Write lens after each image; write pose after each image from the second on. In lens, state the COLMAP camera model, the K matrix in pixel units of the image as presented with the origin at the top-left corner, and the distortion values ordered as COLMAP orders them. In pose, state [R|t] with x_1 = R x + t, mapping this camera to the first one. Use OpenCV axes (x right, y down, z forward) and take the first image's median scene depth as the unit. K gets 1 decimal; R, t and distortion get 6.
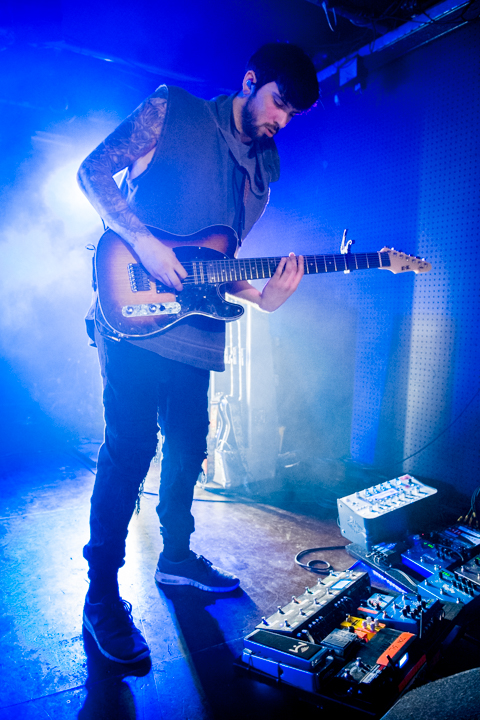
lens RADIAL K [[537.4, 0, 239.1], [0, 537.4, 339.5], [0, 0, 1]] dist [-0.000594, -0.044117]
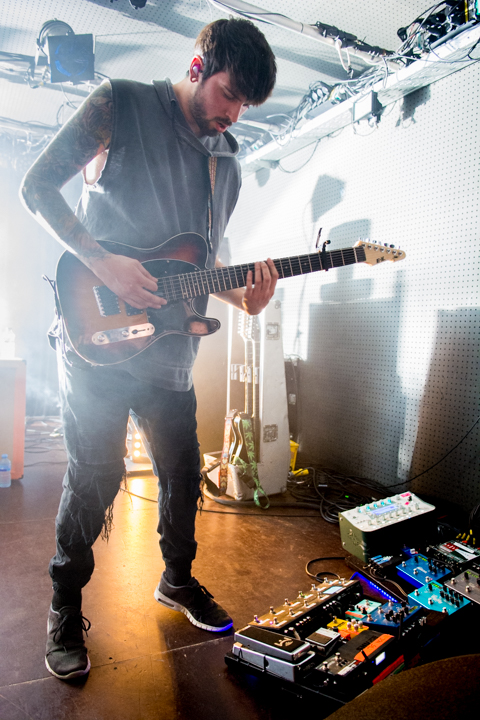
lens RADIAL K [[537.4, 0, 239.1], [0, 537.4, 339.5], [0, 0, 1]] dist [-0.000594, -0.044117]
pose [[0.997927, 0.015846, -0.062371, 0.062846], [-0.018365, 0.999030, -0.040018, 0.006996], [0.061676, 0.041081, 0.997250, -0.088415]]
